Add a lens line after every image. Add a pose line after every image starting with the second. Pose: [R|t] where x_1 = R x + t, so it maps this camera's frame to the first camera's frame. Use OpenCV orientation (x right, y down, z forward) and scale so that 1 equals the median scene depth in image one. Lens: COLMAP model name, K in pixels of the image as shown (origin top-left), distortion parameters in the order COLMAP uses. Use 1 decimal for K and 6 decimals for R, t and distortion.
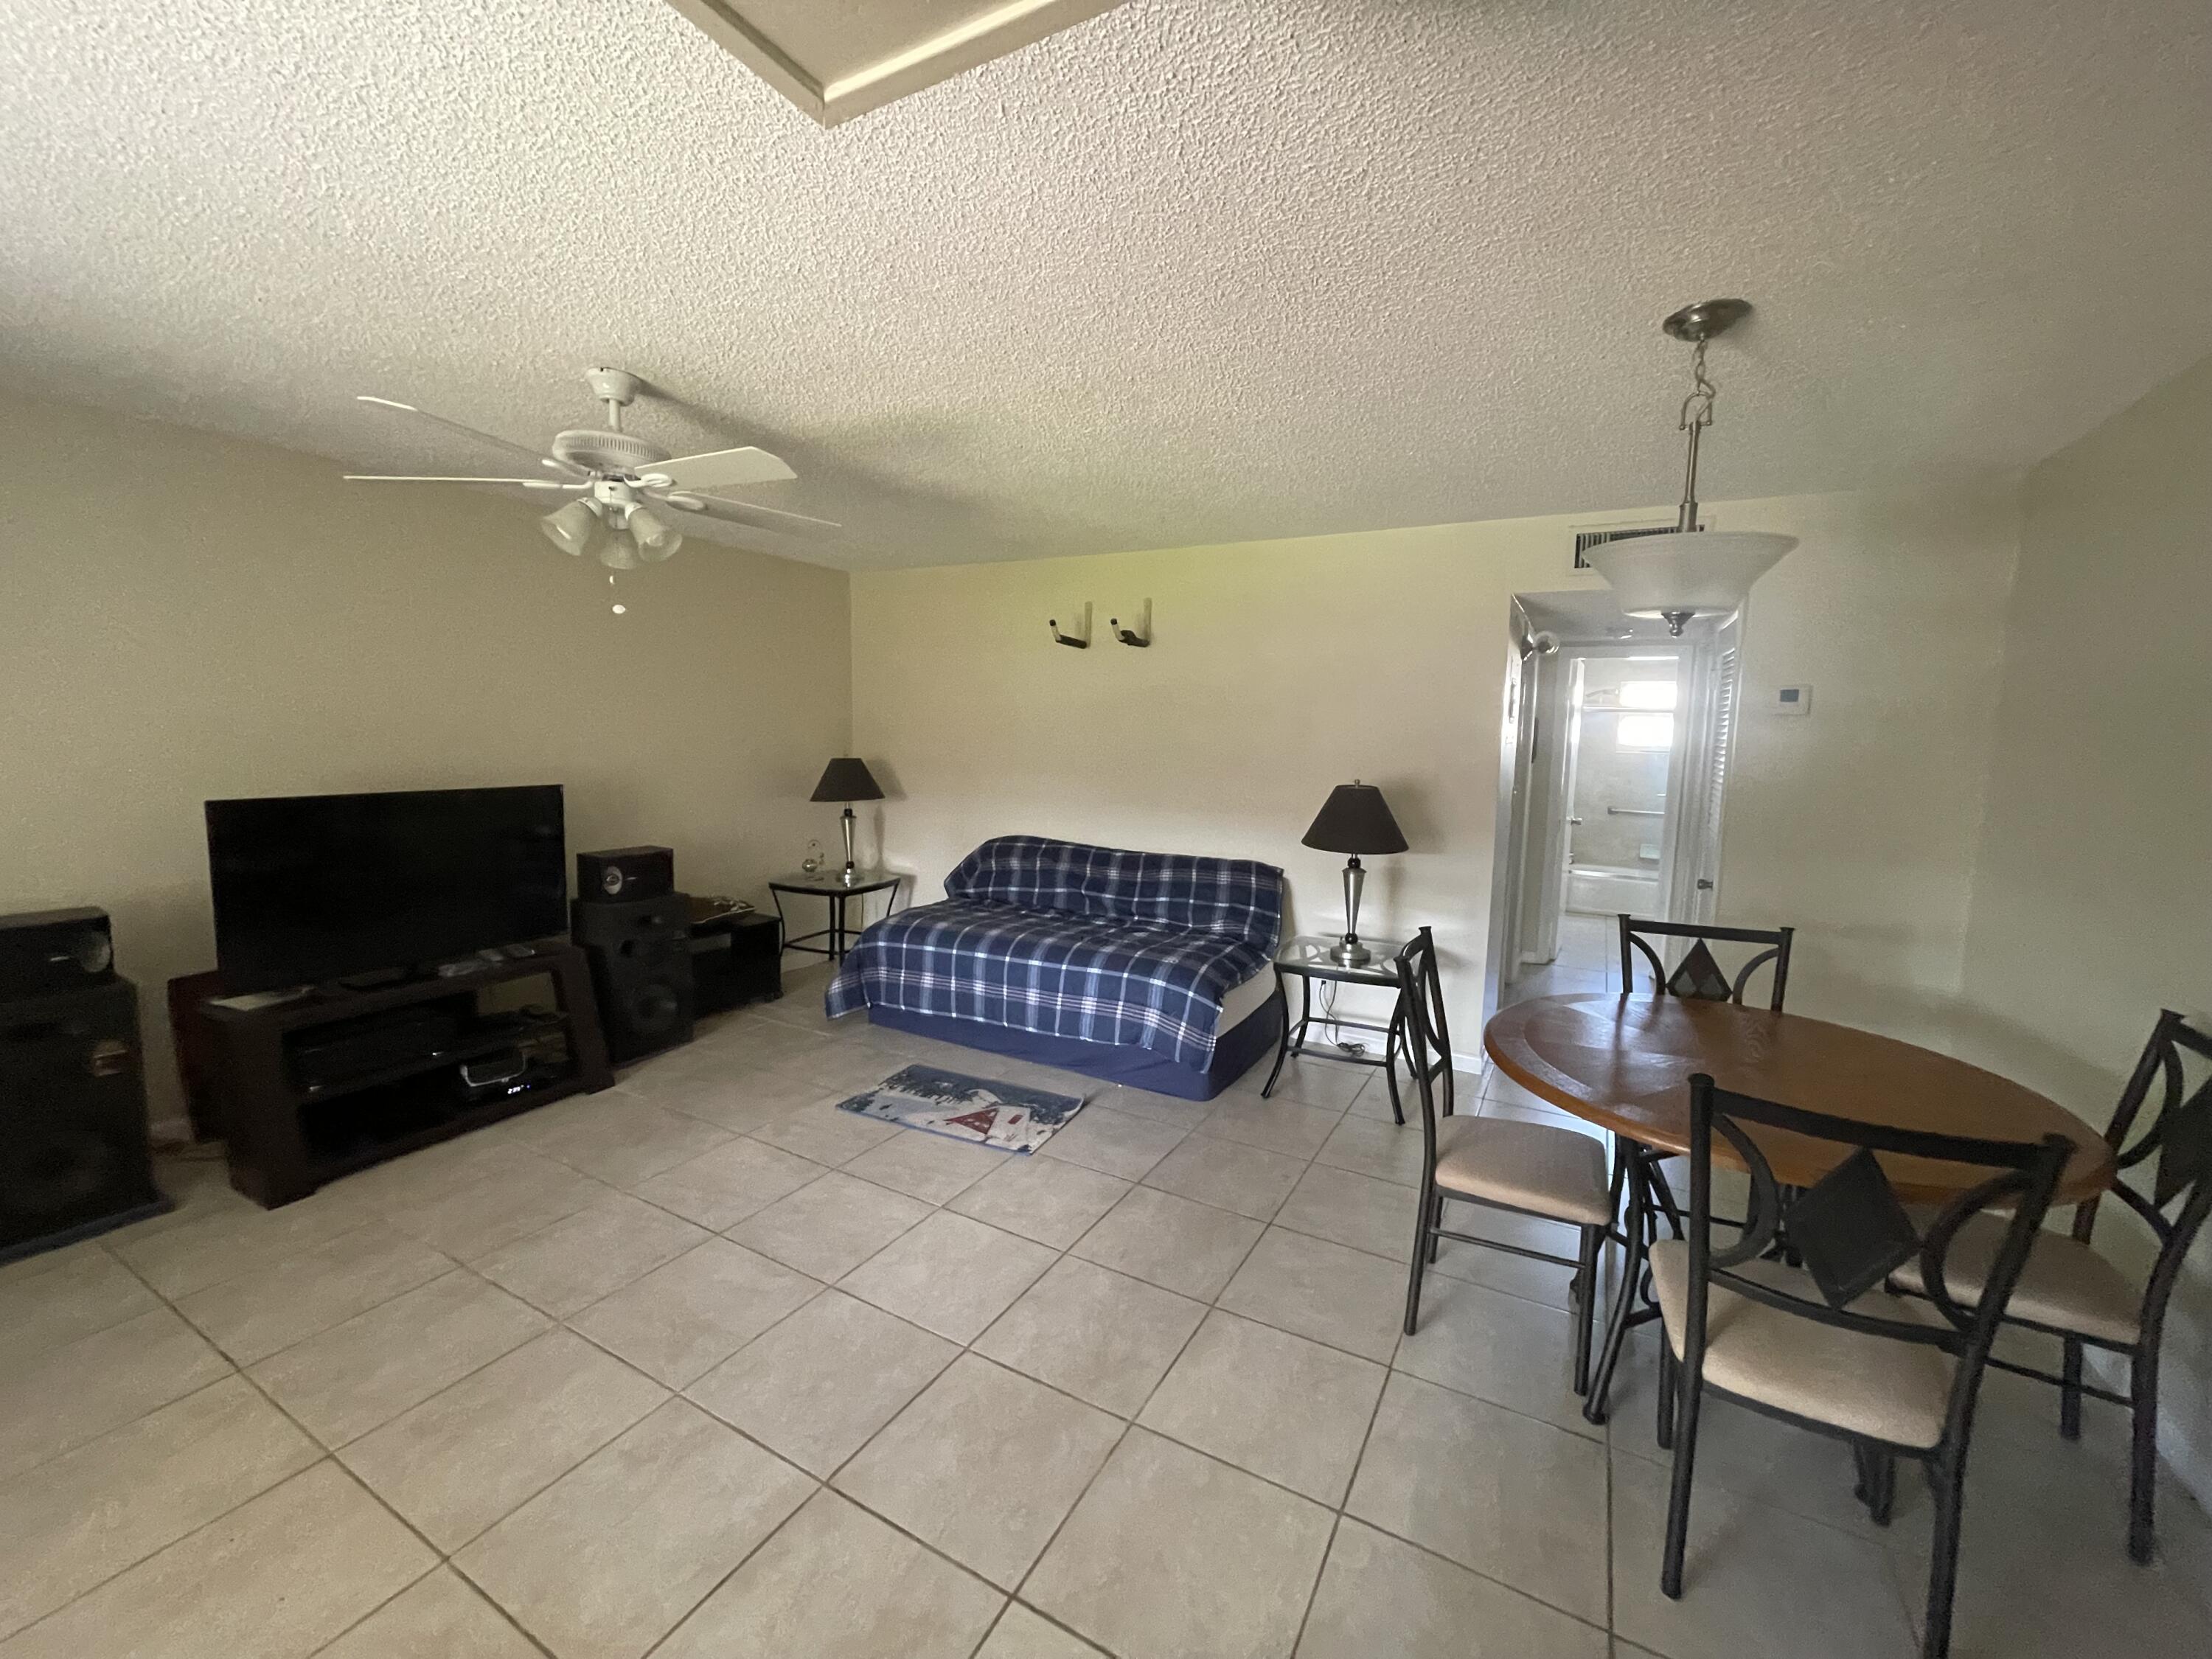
lens RADIAL K [[887.3, 0, 1107.1], [0, 887.3, 823.5], [0, 0, 1]] dist [-0.000750, 0.000002]
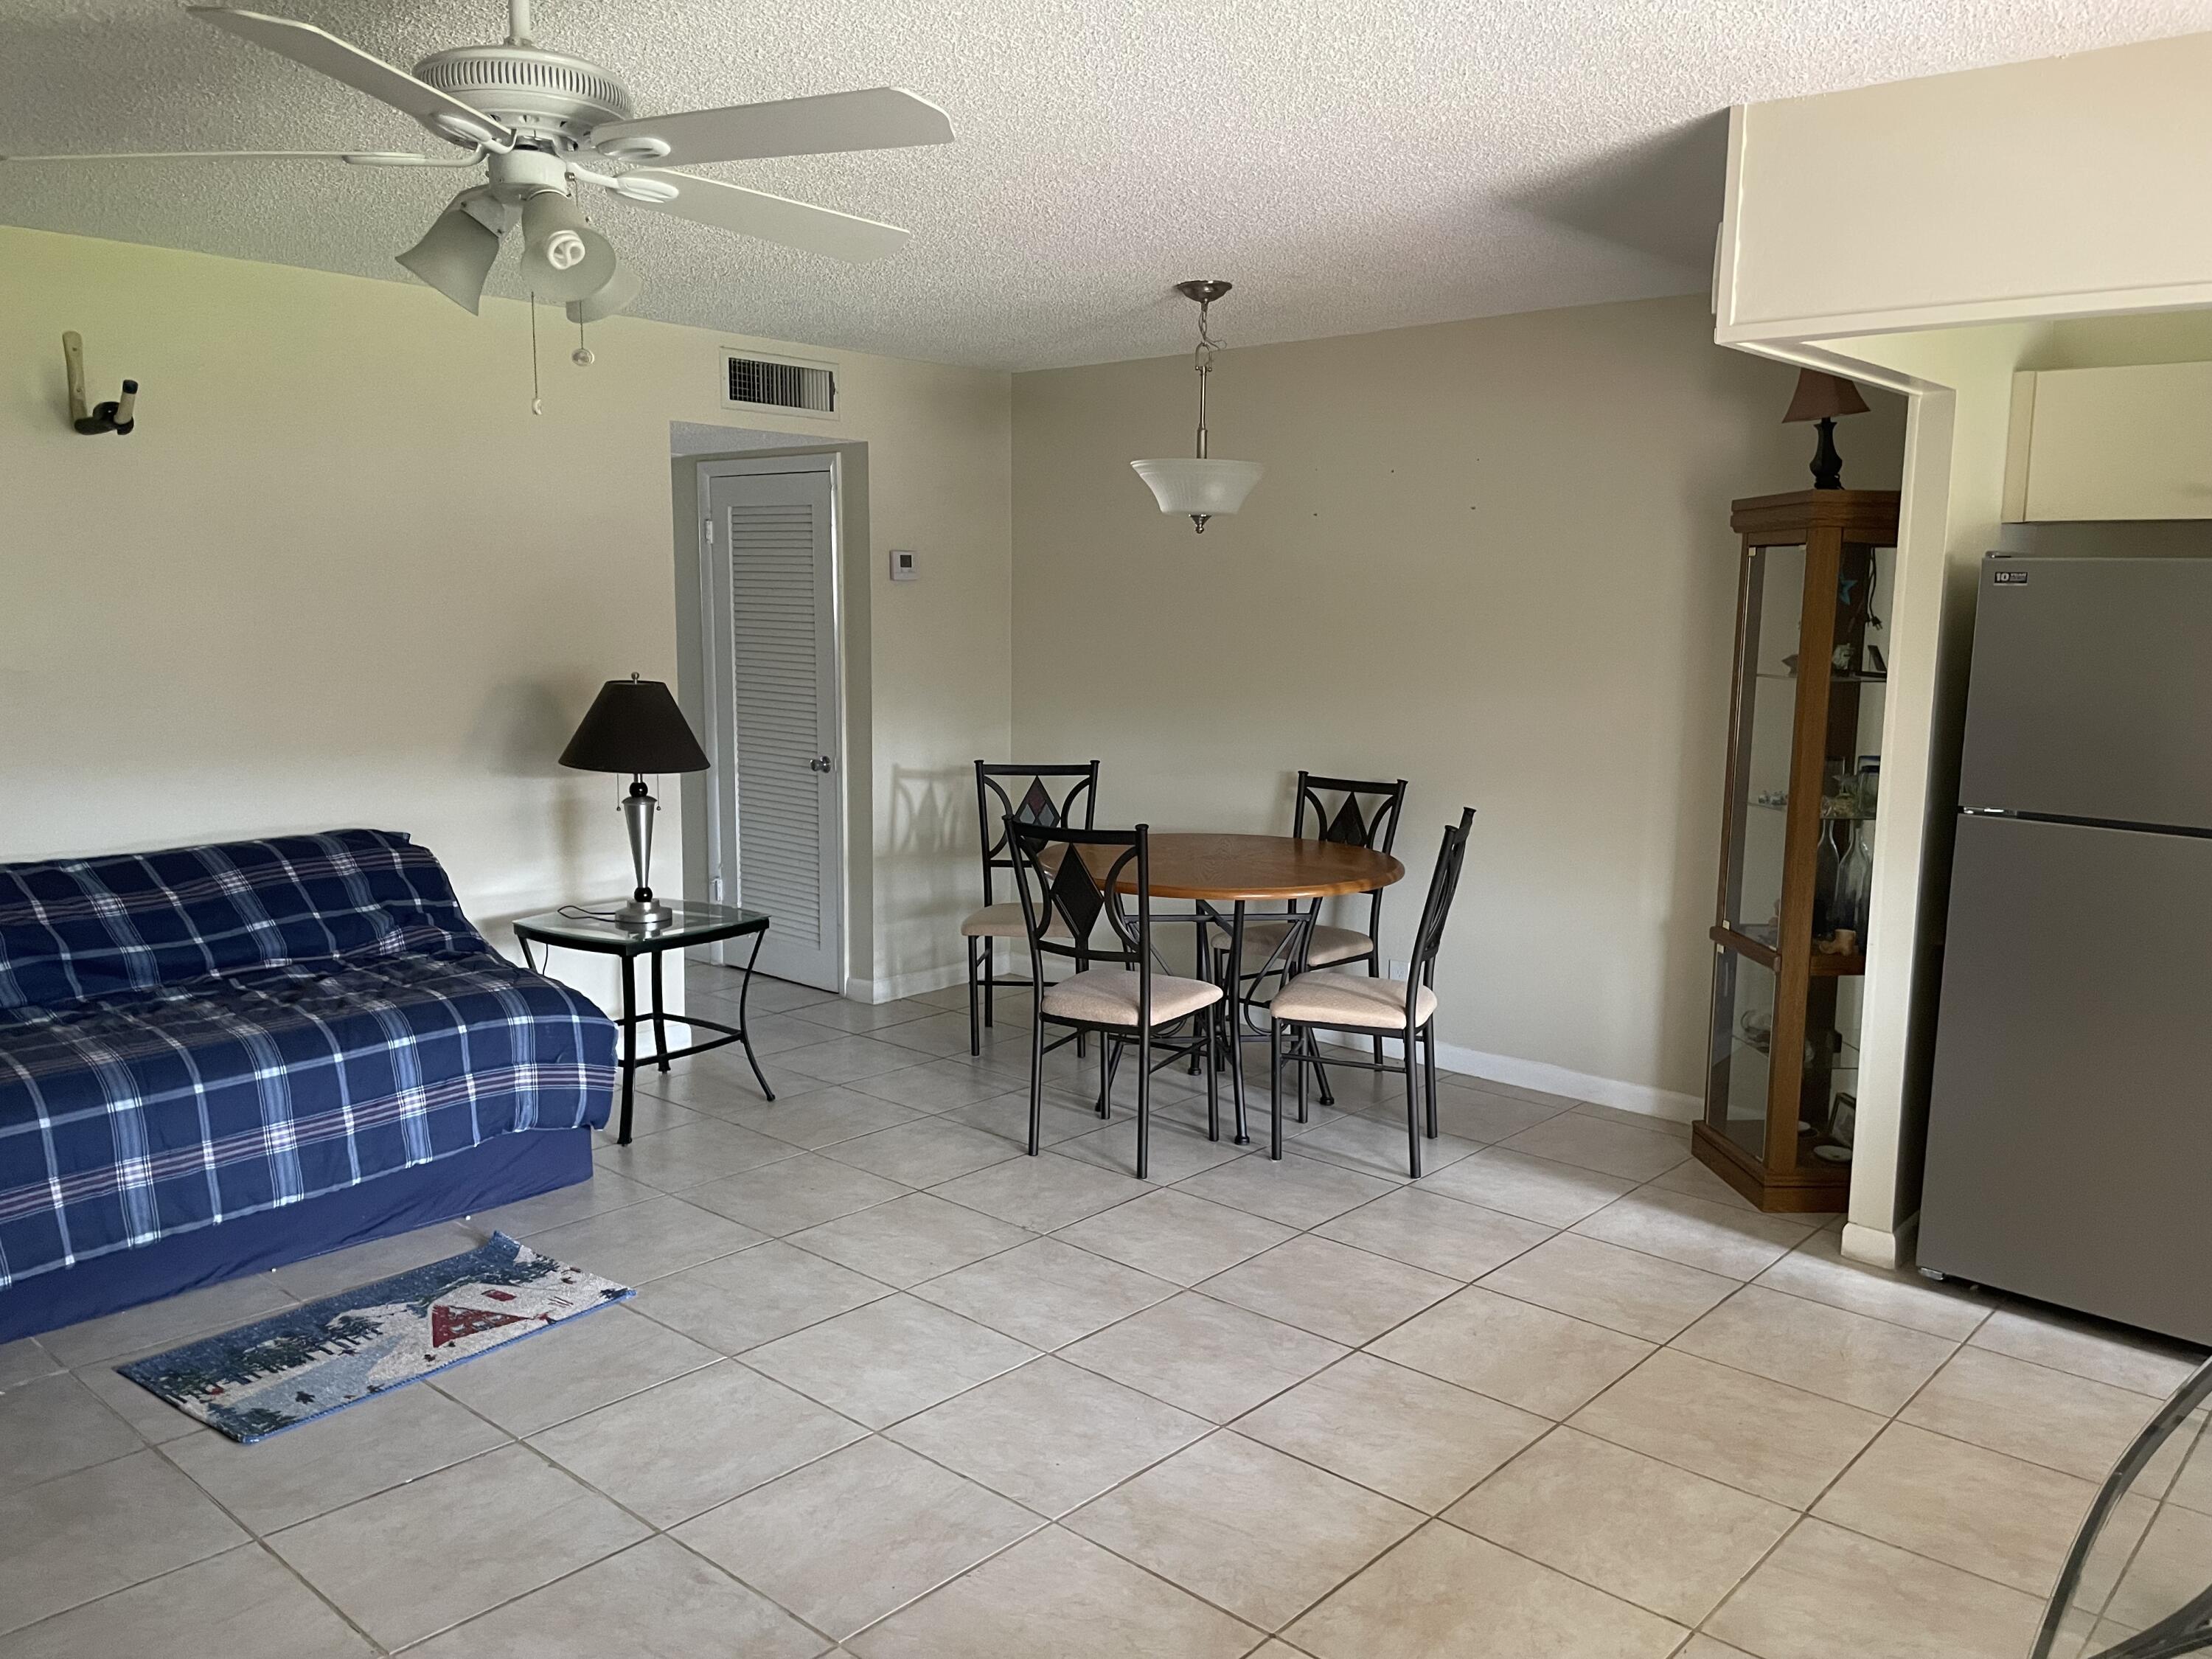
lens RADIAL K [[1689.4, 0, 1106.0], [0, 1689.4, 829.5], [0, 0, 1]] dist [0.105401, -0.130943]
pose [[0.226923, -0.151211, 0.962102, -0.962823], [0.101411, 0.986172, 0.131075, -0.065782], [-0.968618, 0.067824, 0.239120, 0.306526]]
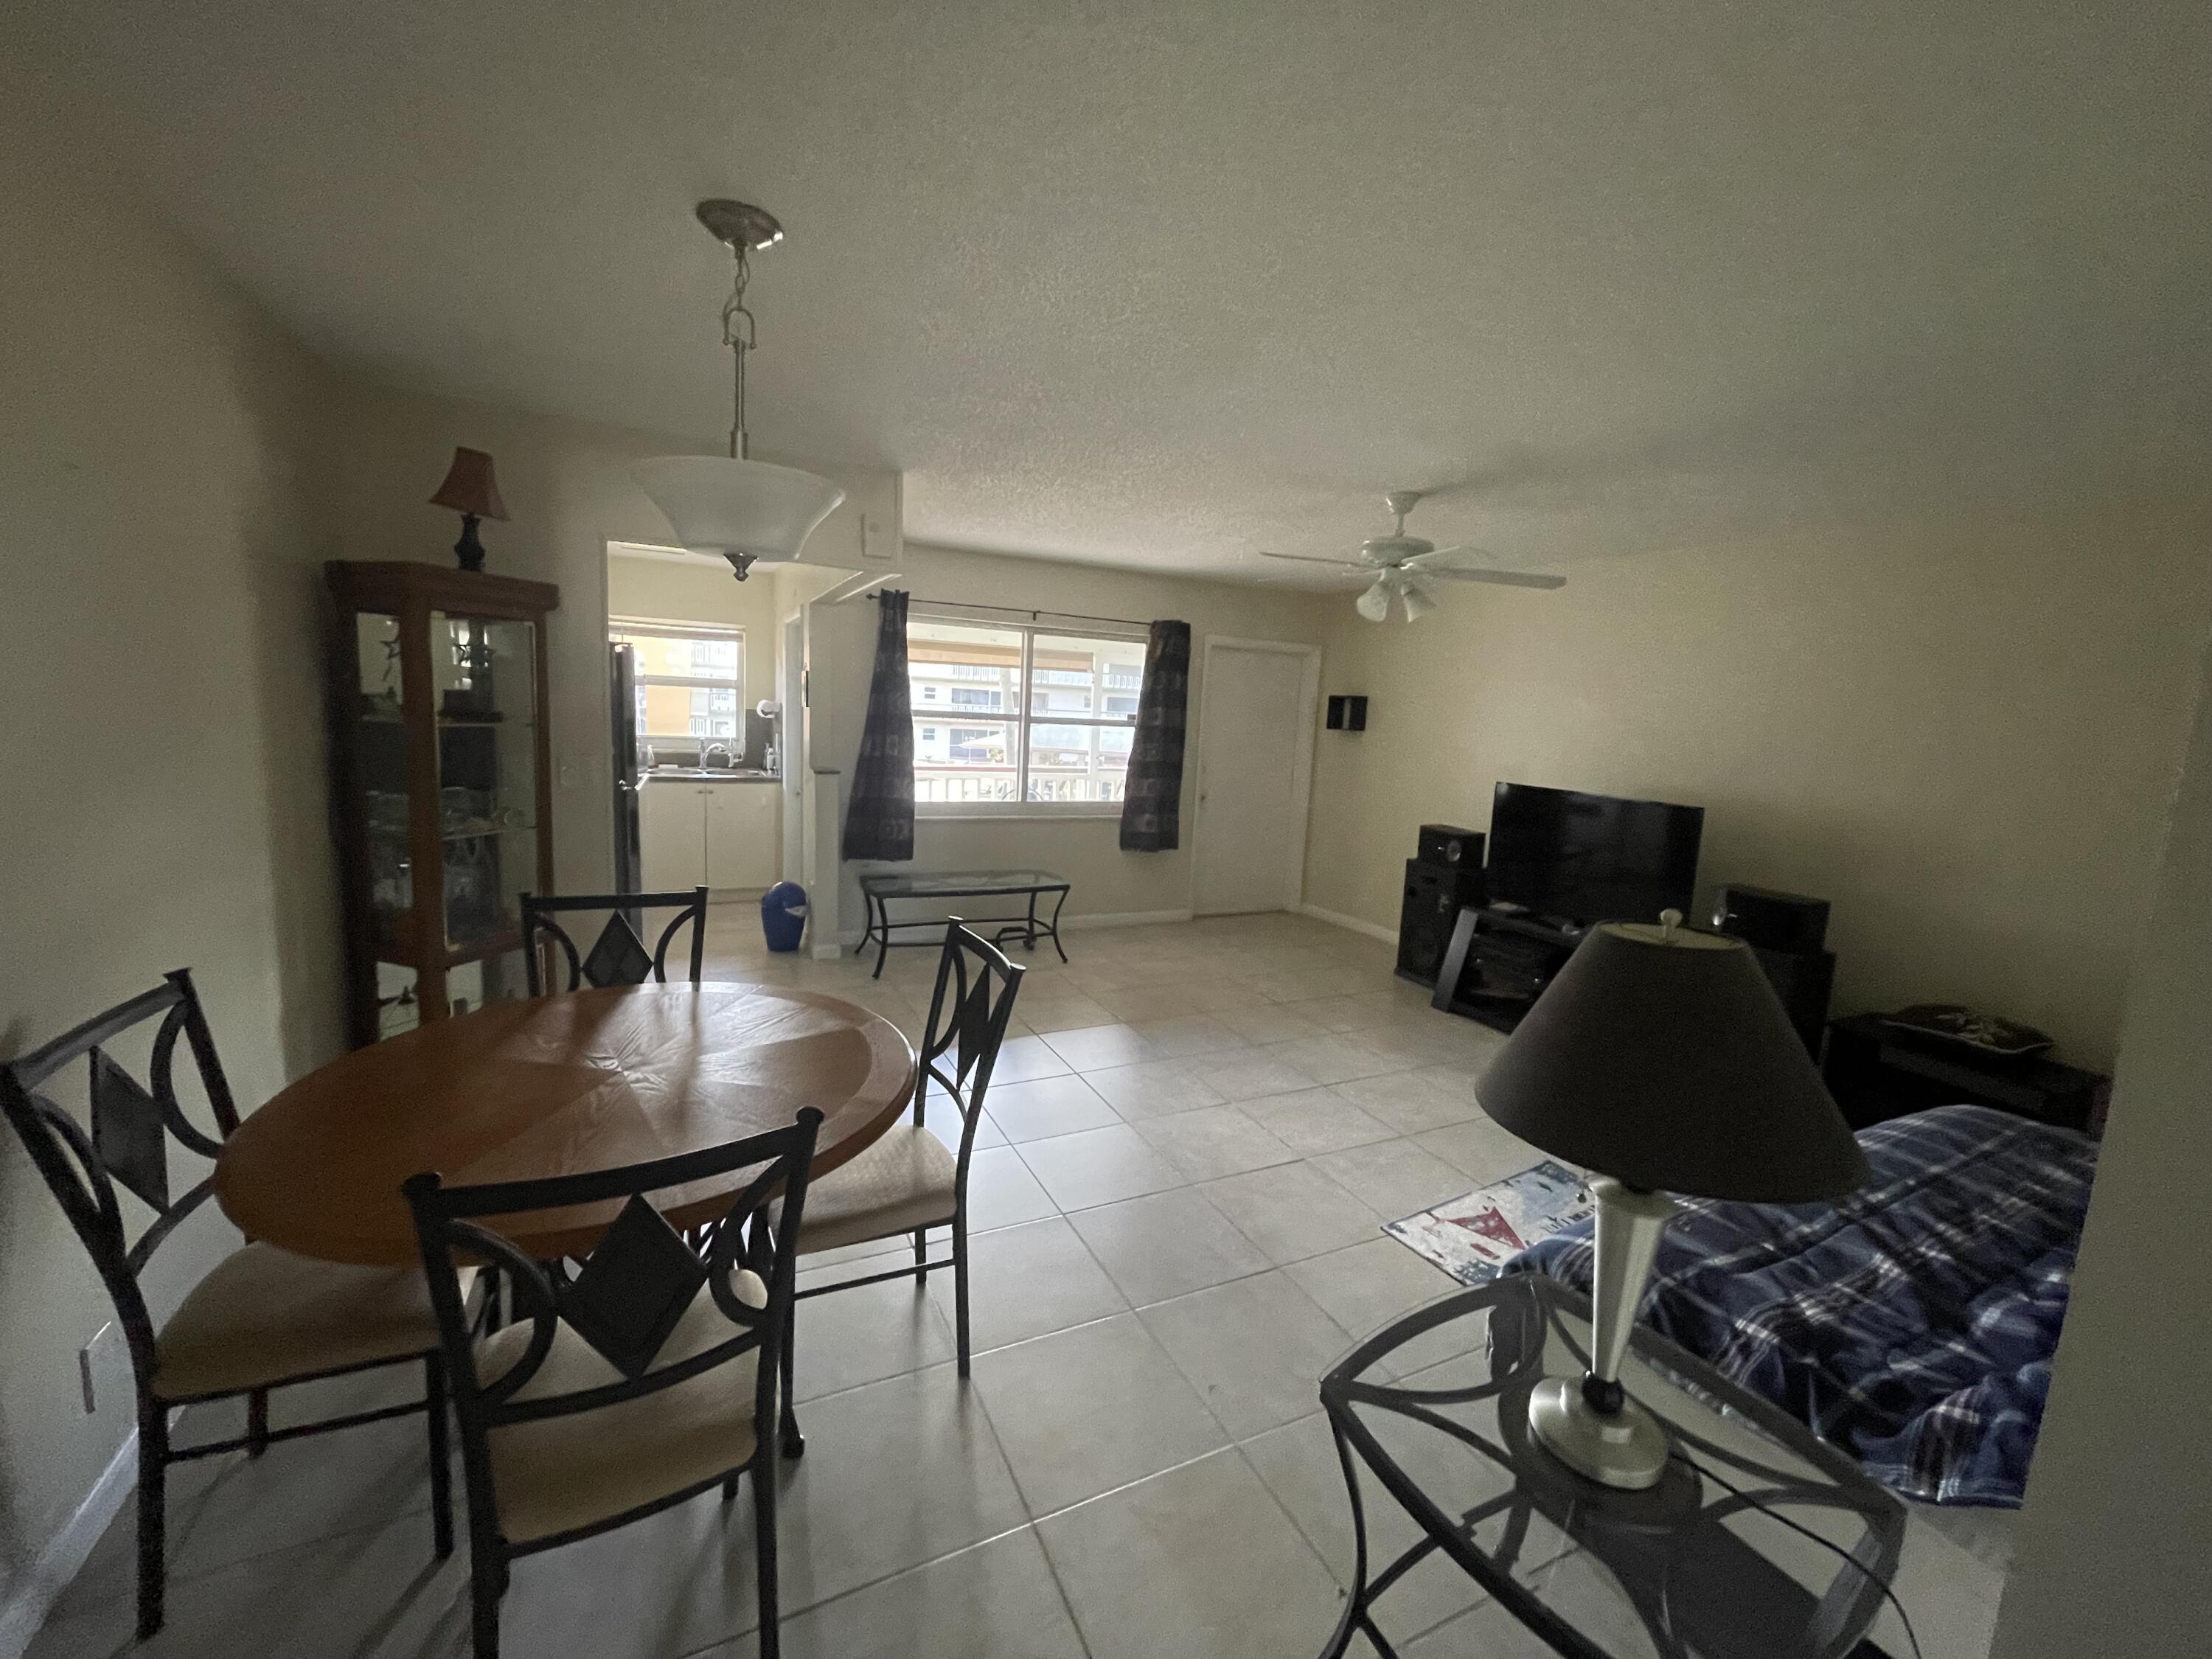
lens RADIAL K [[887.3, 0, 1107.1], [0, 887.3, 823.5], [0, 0, 1]] dist [-0.000750, 0.000002]
pose [[-0.567159, 0.062451, -0.821237, 0.633838], [-0.155517, 0.971063, 0.181247, -0.103606], [0.808792, 0.230512, -0.541036, 0.985929]]
